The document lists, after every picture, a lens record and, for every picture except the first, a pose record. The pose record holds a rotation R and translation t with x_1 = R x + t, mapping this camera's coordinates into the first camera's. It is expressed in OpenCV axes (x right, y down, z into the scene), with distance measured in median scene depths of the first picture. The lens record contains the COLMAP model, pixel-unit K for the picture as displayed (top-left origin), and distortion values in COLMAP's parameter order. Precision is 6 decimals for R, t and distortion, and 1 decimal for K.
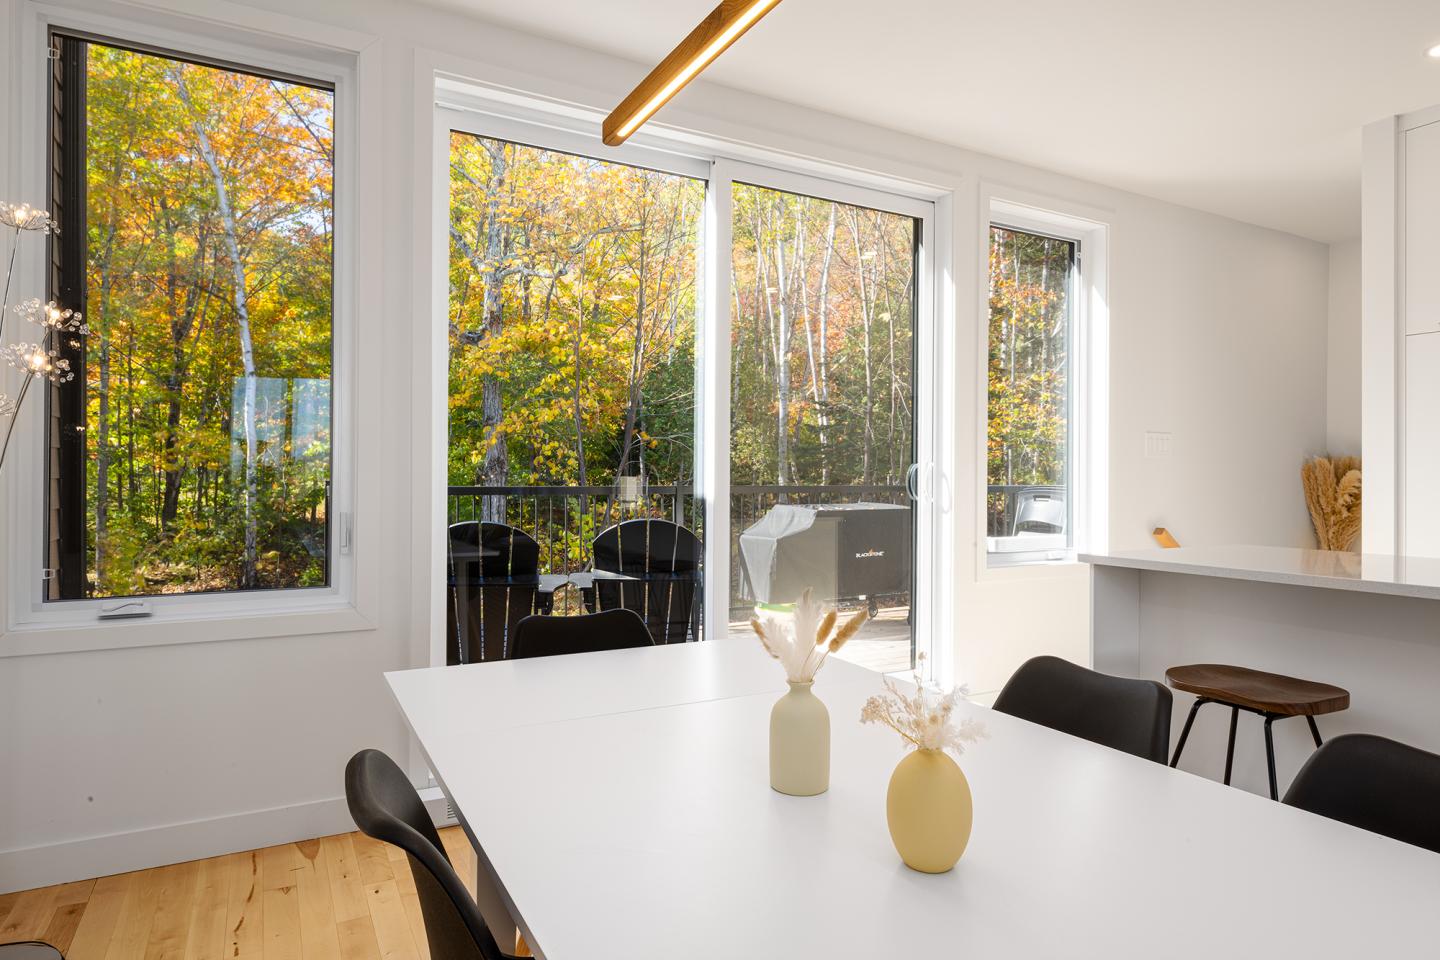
lens RADIAL K [[860.6, 0, 719.3], [0, 860.6, 483.6], [0, 0, 1]] dist [-0.003231, -0.000476]
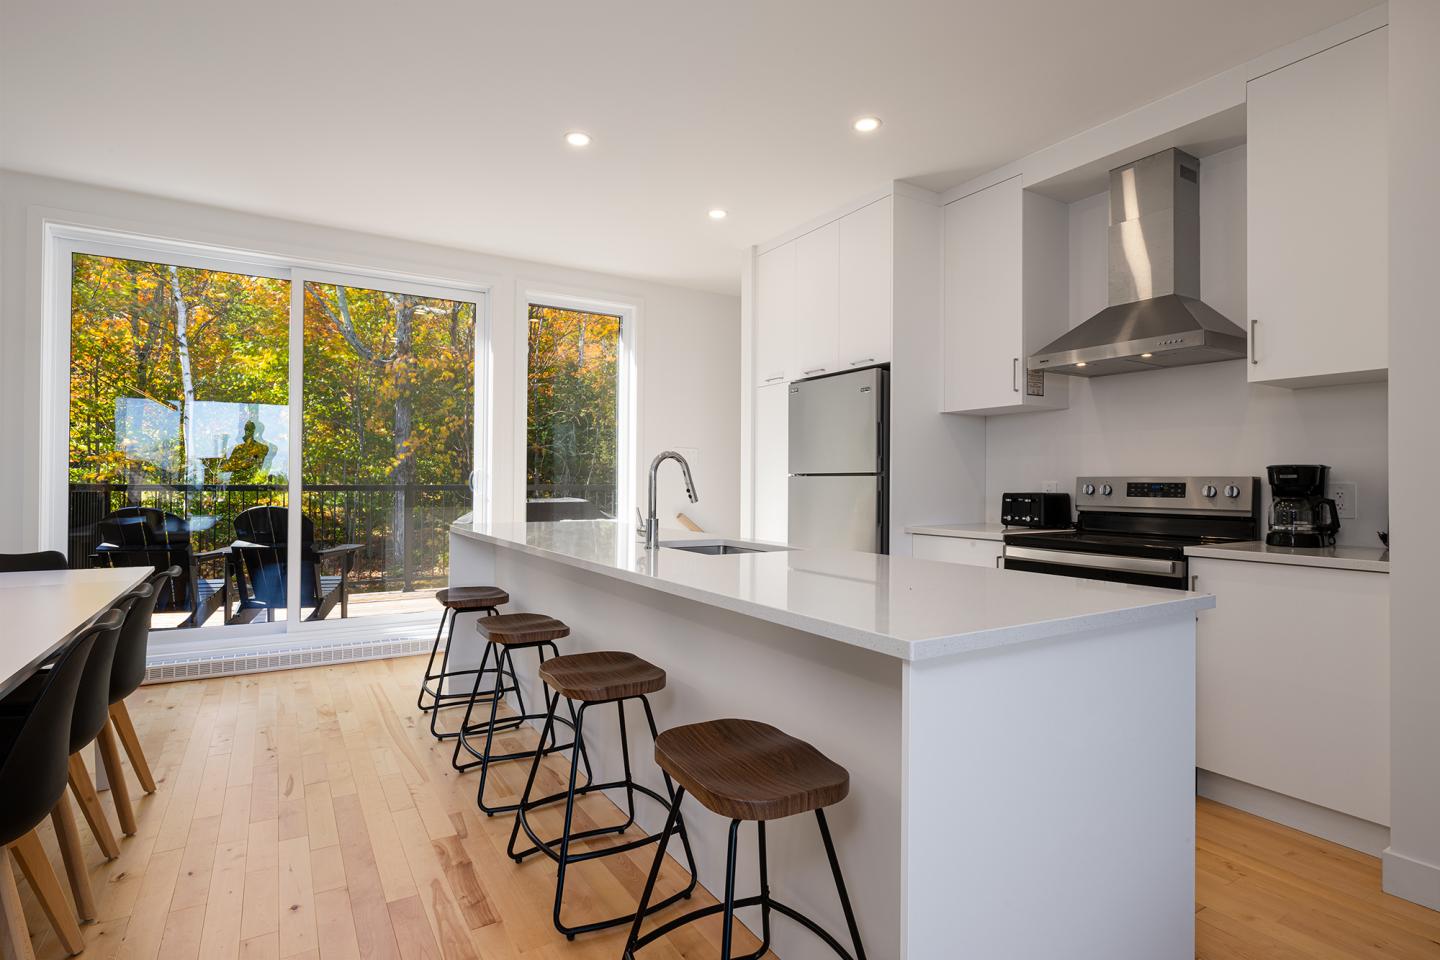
lens RADIAL K [[744.4, 0, 721.1], [0, 744.4, 476.4], [0, 0, 1]] dist [0.006080, 0.000945]
pose [[0.998749, 0.002481, 0.049946, 0.617754], [-0.001848, 0.999917, -0.012721, 0.005418], [-0.049973, 0.012613, 0.998671, -0.314617]]
